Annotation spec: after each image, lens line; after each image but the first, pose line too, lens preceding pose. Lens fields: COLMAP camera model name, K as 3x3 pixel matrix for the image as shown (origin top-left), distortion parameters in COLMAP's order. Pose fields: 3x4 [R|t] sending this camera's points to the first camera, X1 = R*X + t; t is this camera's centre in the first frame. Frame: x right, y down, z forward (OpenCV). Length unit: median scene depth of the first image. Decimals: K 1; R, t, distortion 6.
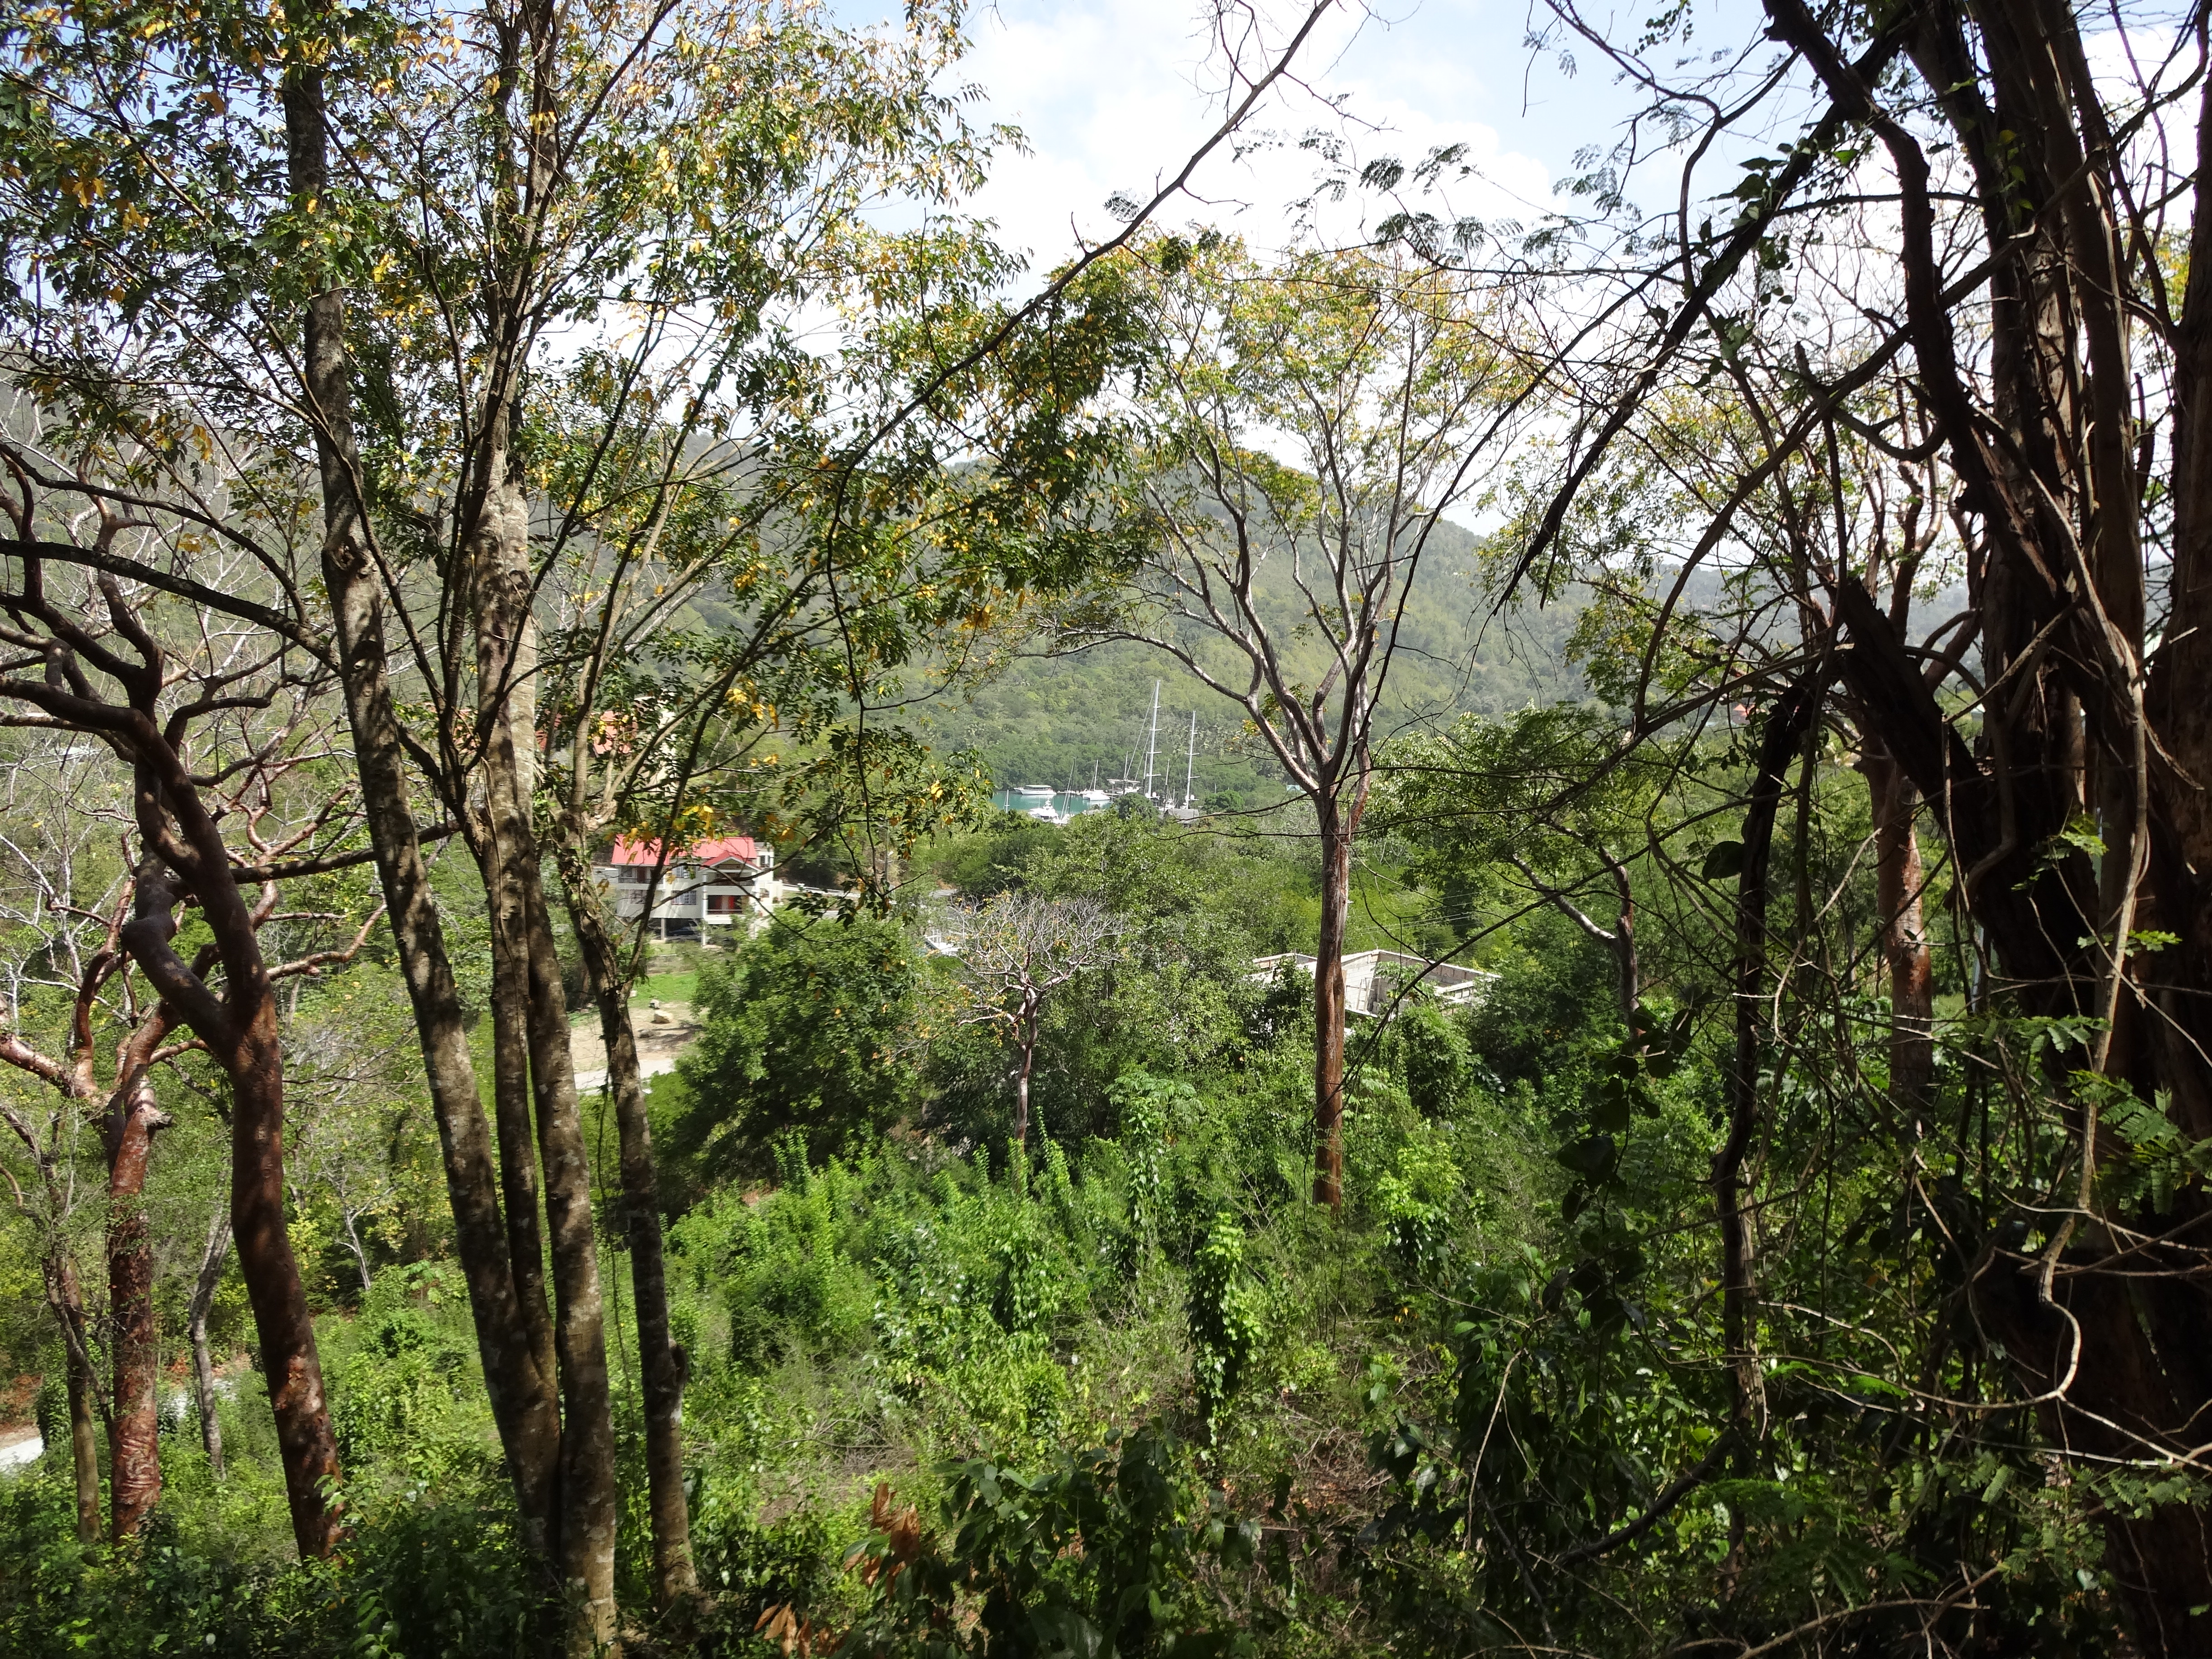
lens RADIAL K [[1647.2, 0, 1116.4], [0, 1647.2, 828.9], [0, 0, 1]] dist [-0.010224, -0.002004]
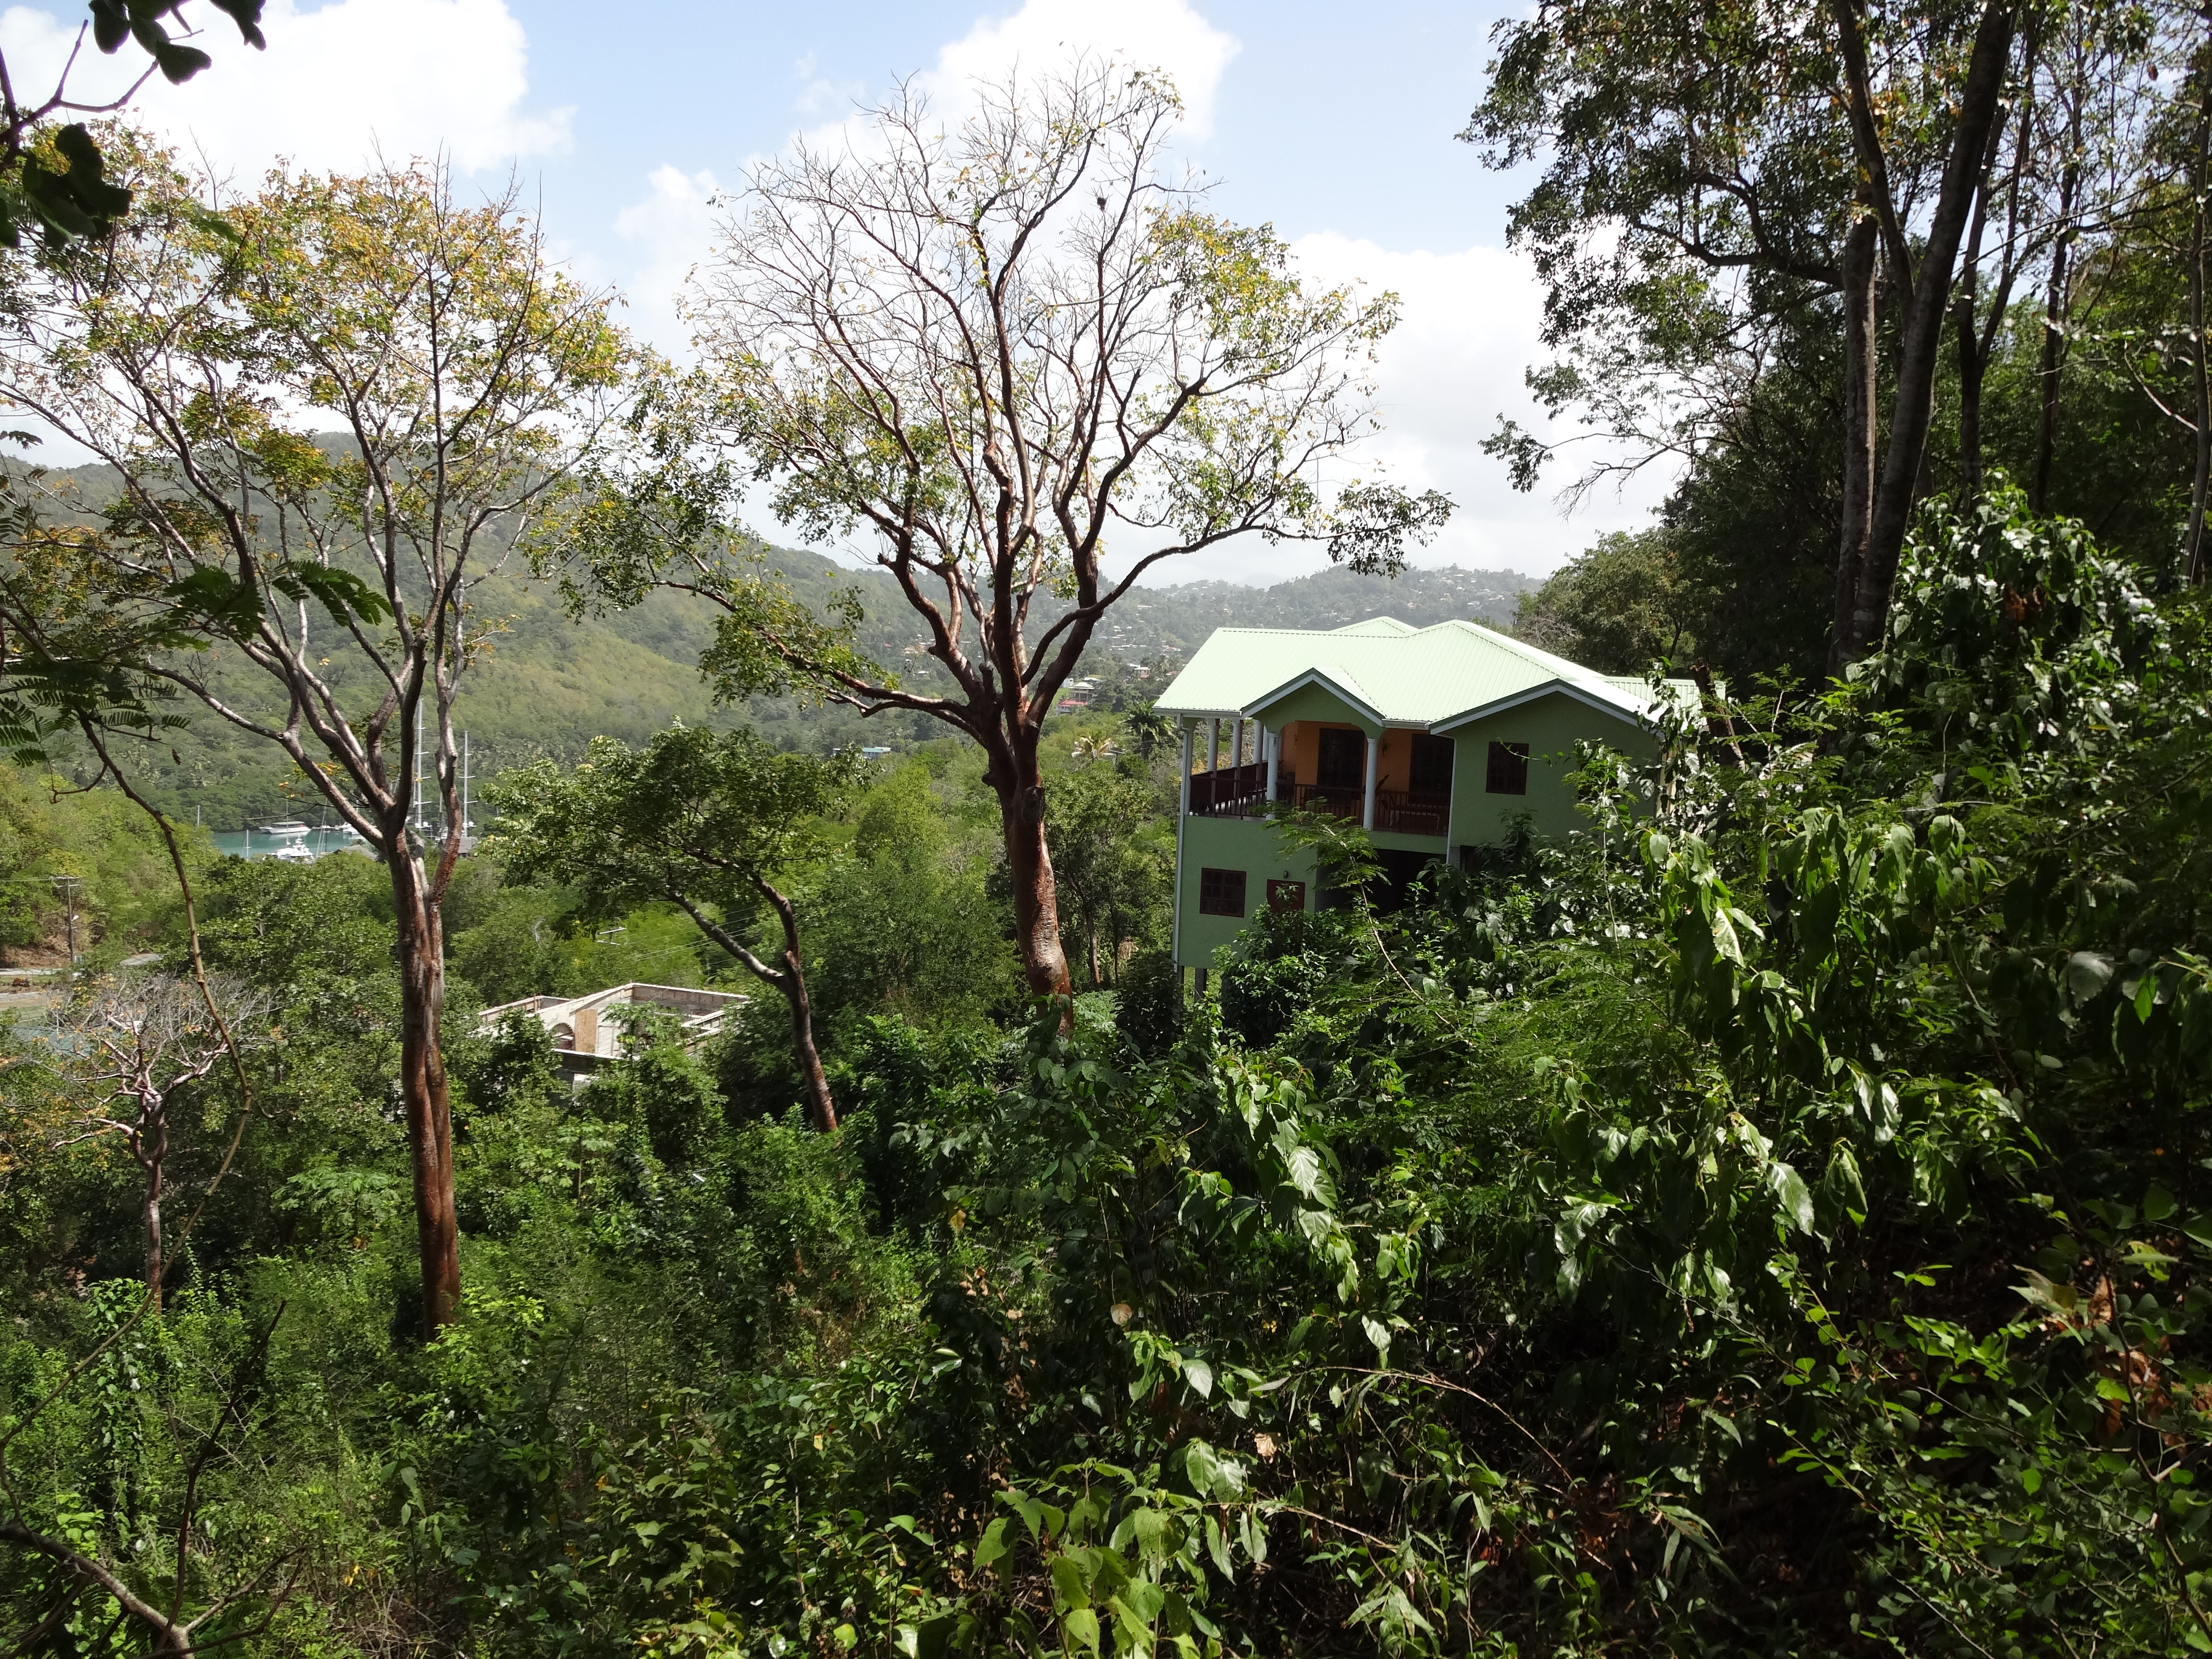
lens RADIAL K [[1647.2, 0, 1128.1], [0, 1647.2, 844.6], [0, 0, 1]] dist [-0.010224, -0.002004]
pose [[0.912487, -0.074227, 0.402315, 0.062211], [0.071098, 0.997210, 0.022730, -0.007573], [-0.402880, 0.007863, 0.915219, 0.050485]]
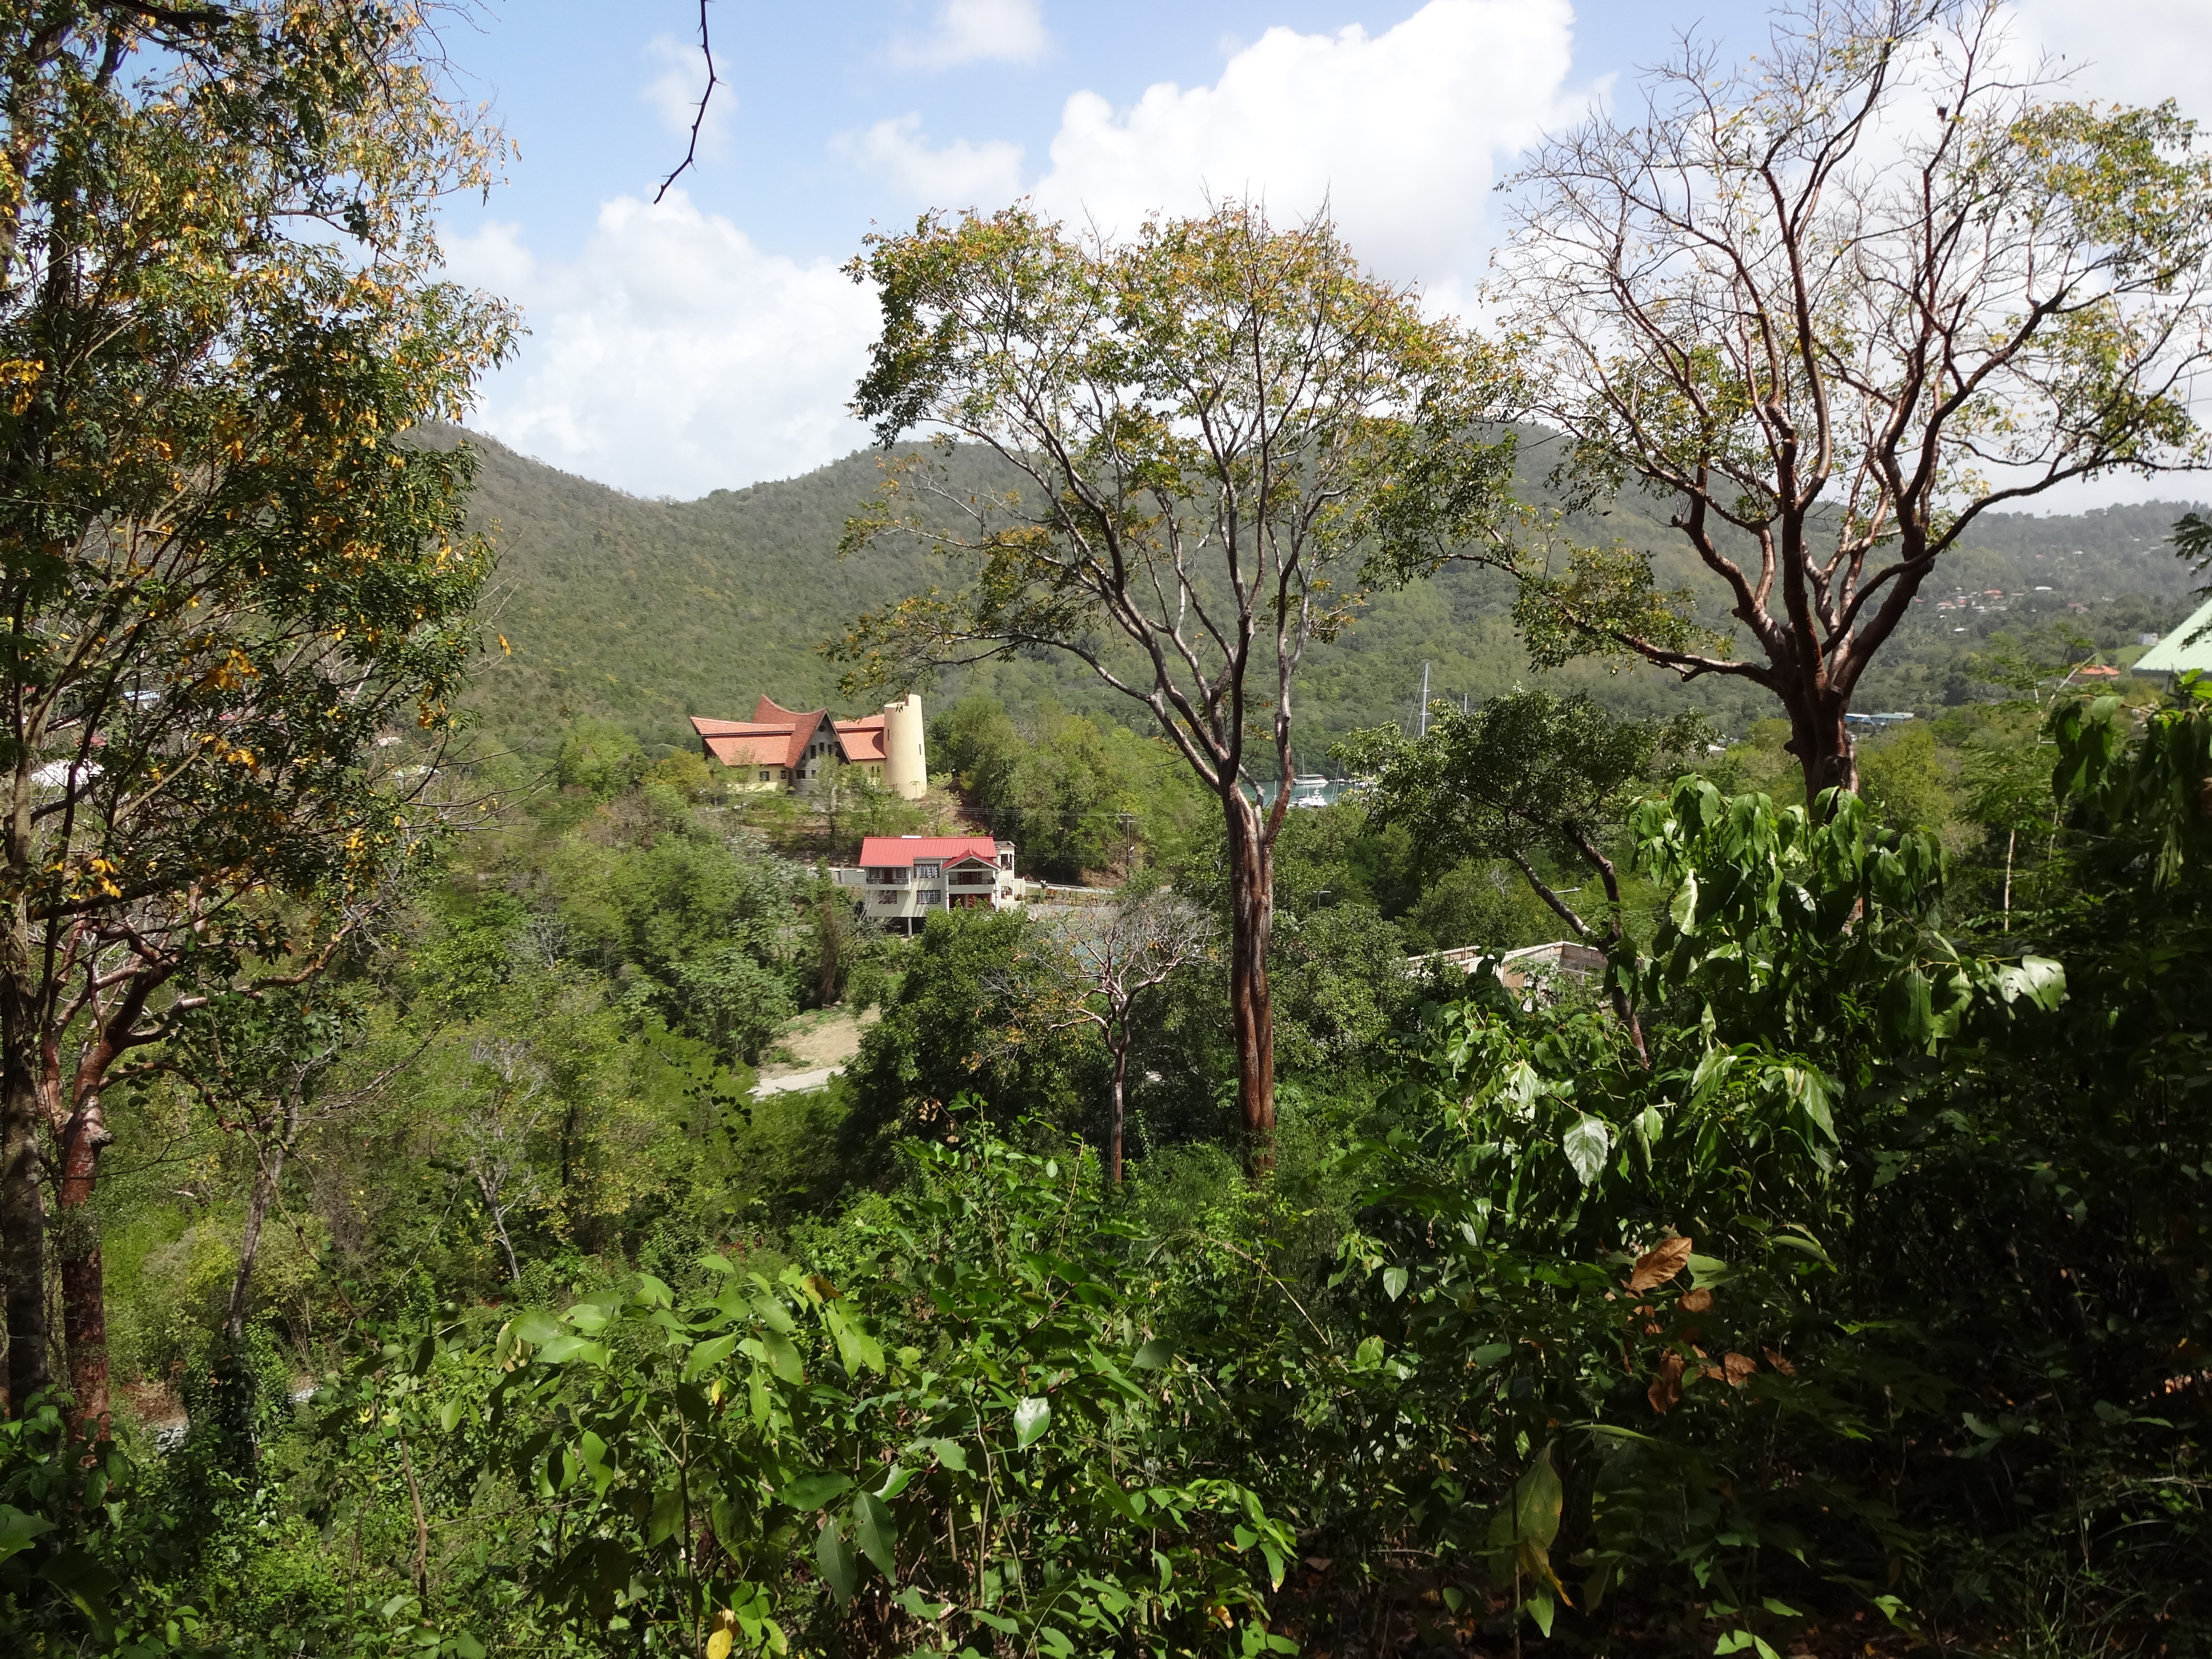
lens RADIAL K [[1647.2, 0, 1119.2], [0, 1647.2, 829.0], [0, 0, 1]] dist [-0.010224, -0.002004]
pose [[0.982675, -0.027983, -0.183215, 0.112534], [0.029296, 0.999561, 0.004463, -0.003989], [0.183010, -0.009753, 0.983063, 0.028603]]
